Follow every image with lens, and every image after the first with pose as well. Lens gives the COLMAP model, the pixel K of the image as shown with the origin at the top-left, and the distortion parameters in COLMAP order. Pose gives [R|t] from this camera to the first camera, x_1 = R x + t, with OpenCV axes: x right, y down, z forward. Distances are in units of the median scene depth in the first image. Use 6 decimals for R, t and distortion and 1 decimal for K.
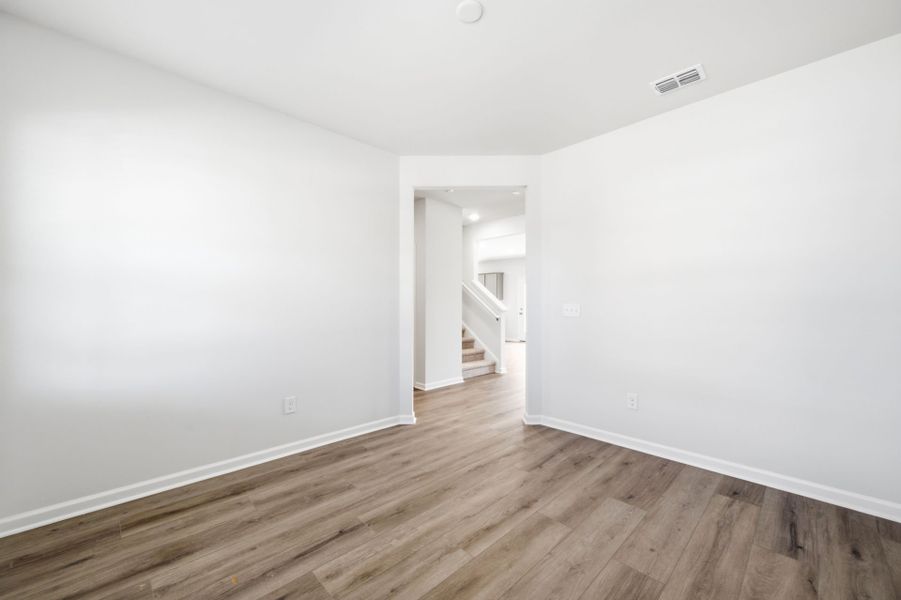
lens RADIAL K [[358.2, 0, 451.9], [0, 358.2, 302.7], [0, 0, 1]] dist [-0.001242, 0.000382]
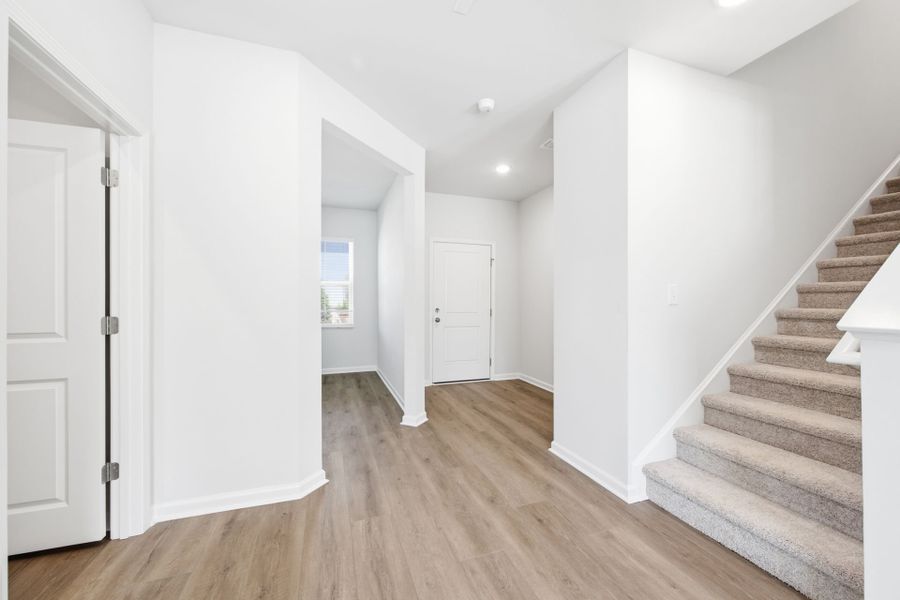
lens RADIAL K [[357.8, 0, 450.9], [0, 357.8, 303.9], [0, 0, 1]] dist [-0.001242, 0.000382]
pose [[-0.430089, 0.011501, -0.902713, 1.252565], [0.008648, 0.999925, 0.008620, 0.013888], [0.902745, -0.004099, -0.430157, 2.737533]]
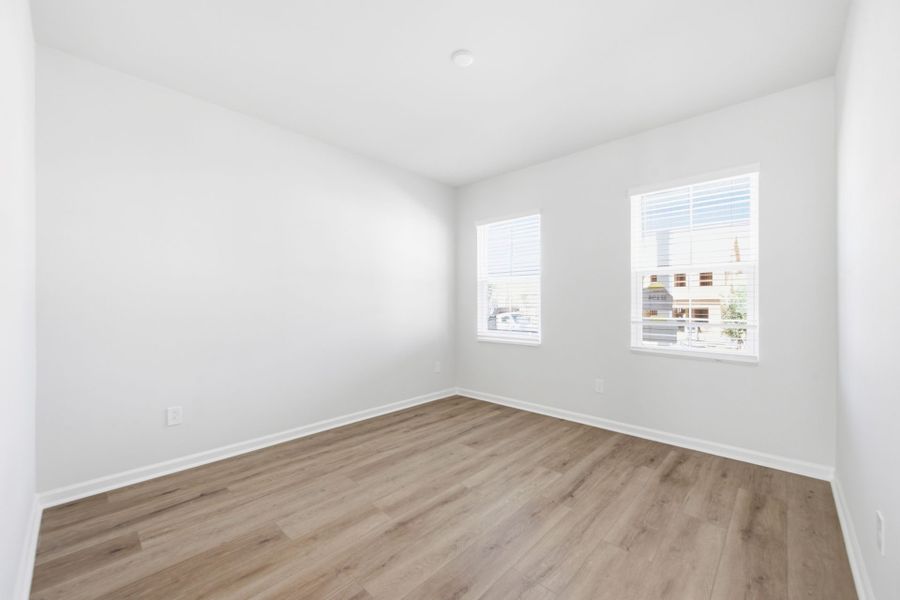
lens RADIAL K [[357.8, 0, 451.6], [0, 357.8, 302.0], [0, 0, 1]] dist [-0.001242, 0.000382]
pose [[-0.999138, 0.000891, -0.041495, 0.123460], [0.001447, 0.999910, -0.013363, 0.016575], [0.041479, -0.013411, -0.999049, 2.014424]]
